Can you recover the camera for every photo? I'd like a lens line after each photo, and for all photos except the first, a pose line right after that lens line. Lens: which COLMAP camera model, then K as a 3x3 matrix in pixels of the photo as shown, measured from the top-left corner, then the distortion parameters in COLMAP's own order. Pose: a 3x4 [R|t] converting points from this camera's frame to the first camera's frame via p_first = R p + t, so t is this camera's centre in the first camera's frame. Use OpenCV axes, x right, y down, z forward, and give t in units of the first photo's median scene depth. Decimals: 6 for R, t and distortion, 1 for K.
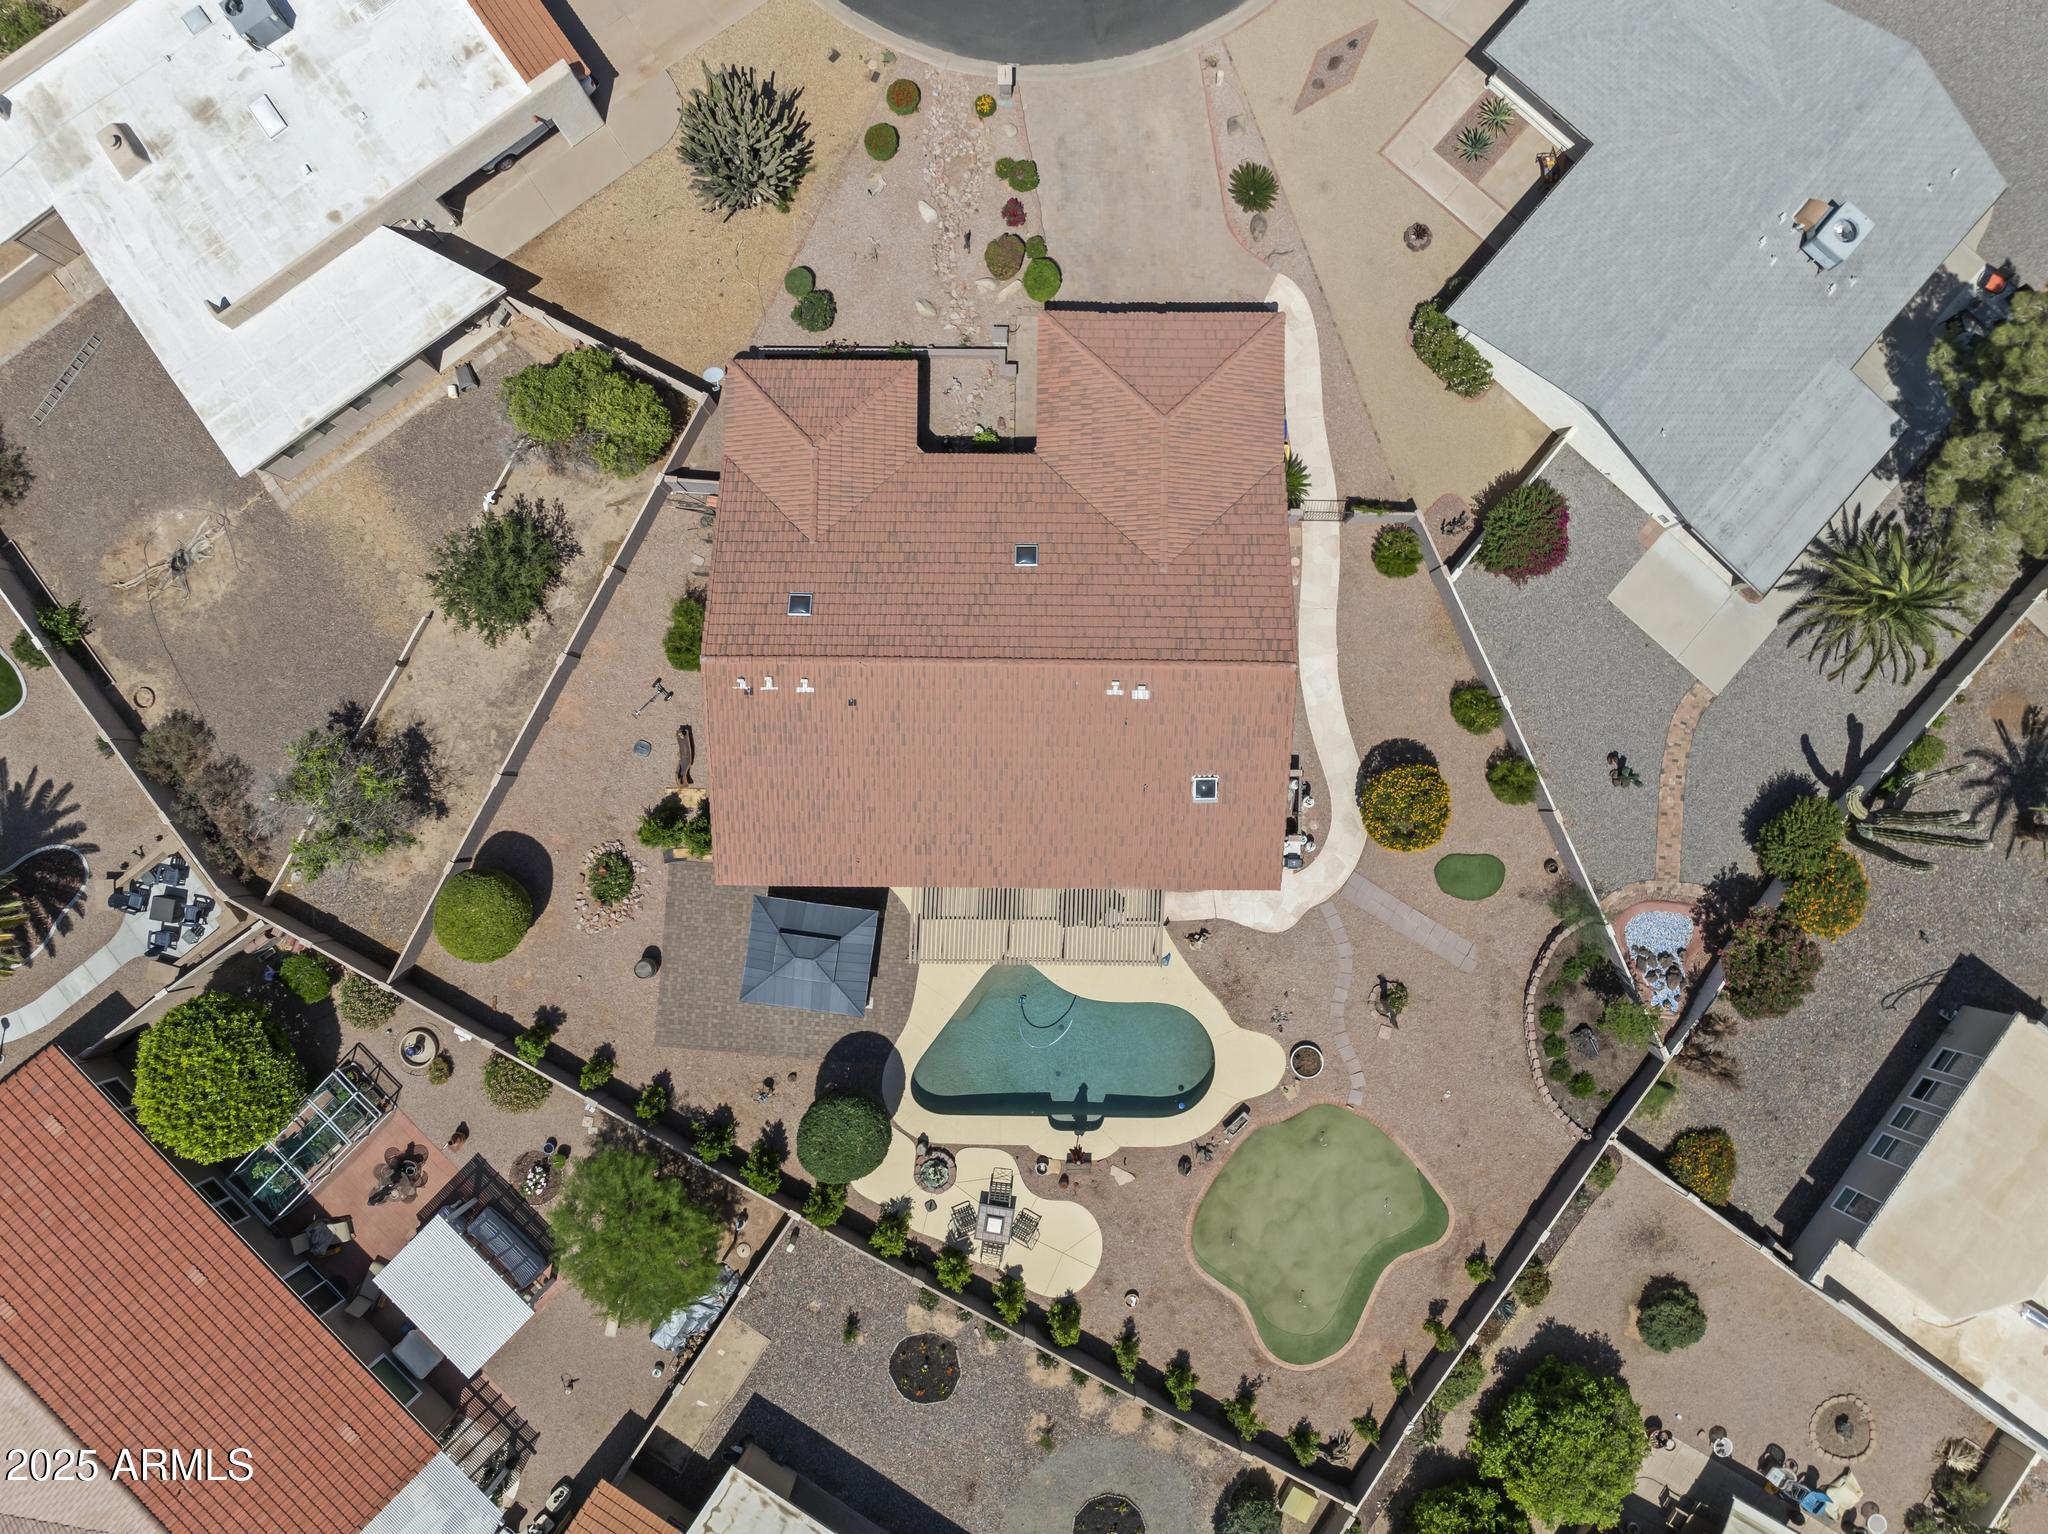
lens RADIAL K [[1442.3, 0, 1031.9], [0, 1442.3, 760.5], [0, 0, 1]] dist [-0.046728, 0.010446]
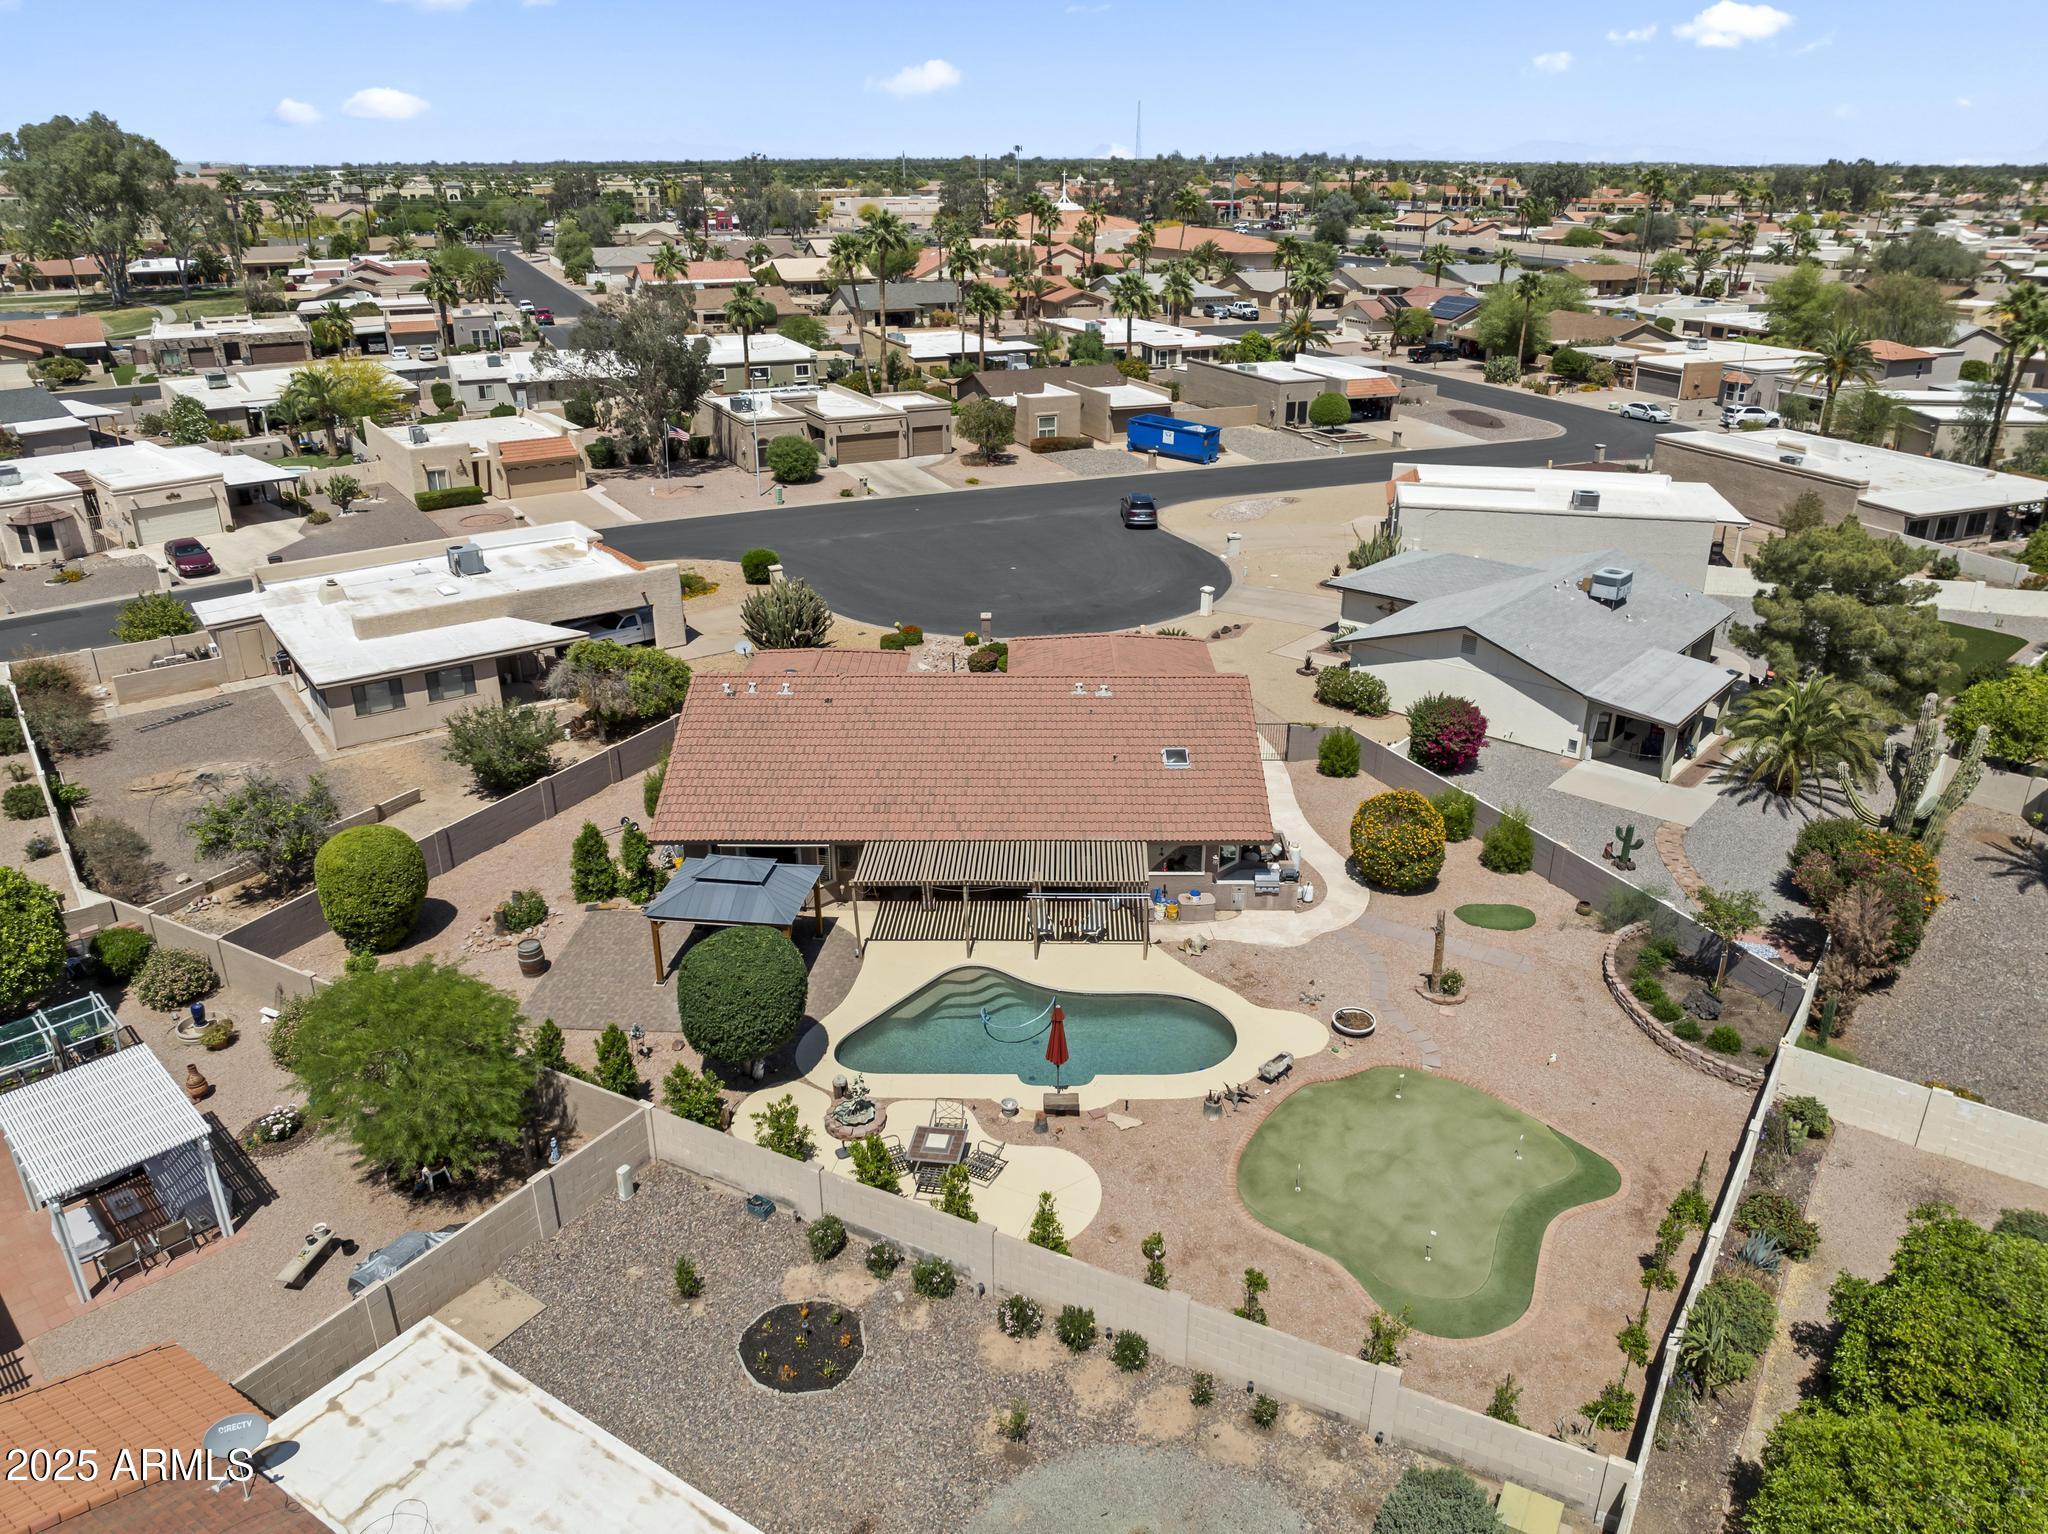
lens RADIAL K [[1423.3, 0, 1017.7], [0, 1423.3, 773.3], [0, 0, 1]] dist [-0.047194, 0.020388]
pose [[0.999994, 0.003088, 0.001753, 0.009405], [0.000265, 0.427497, -0.904017, 0.835307], [-0.003541, 0.904012, 0.427493, 0.553116]]
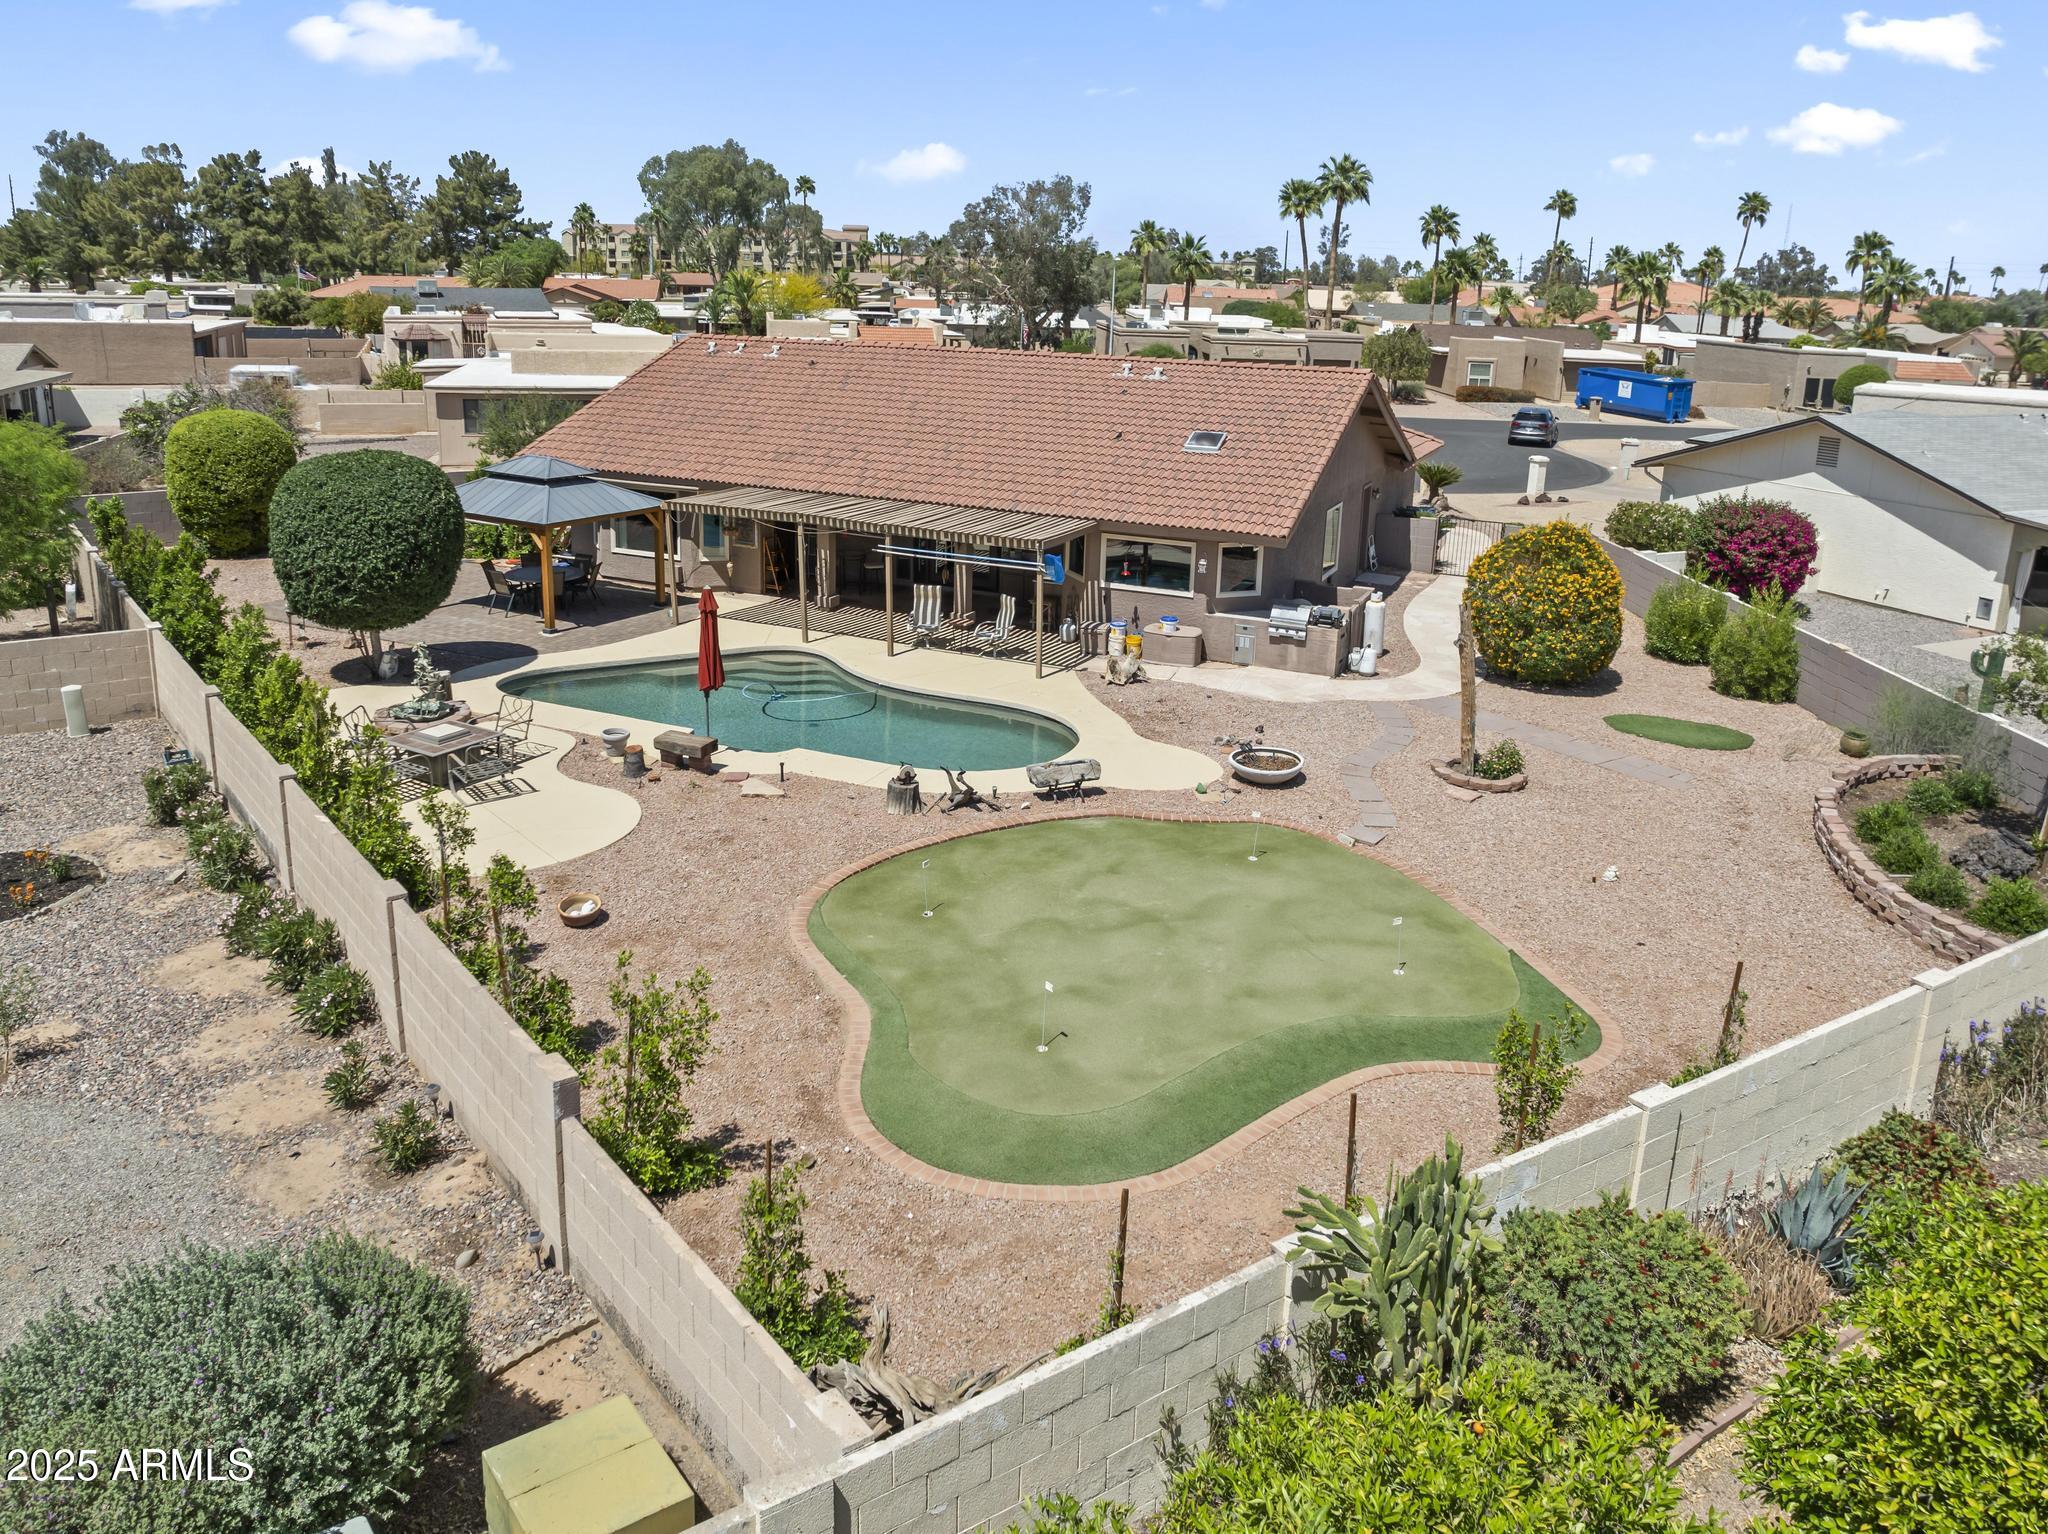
lens RADIAL K [[1462.7, 0, 1013.7], [0, 1462.7, 693.0], [0, 0, 1]] dist [-0.062044, 0.035304]
pose [[0.916415, 0.142171, -0.374127, 0.282189], [-0.399741, 0.278971, -0.873145, 0.616749], [-0.019765, 0.949717, 0.312485, 0.839286]]
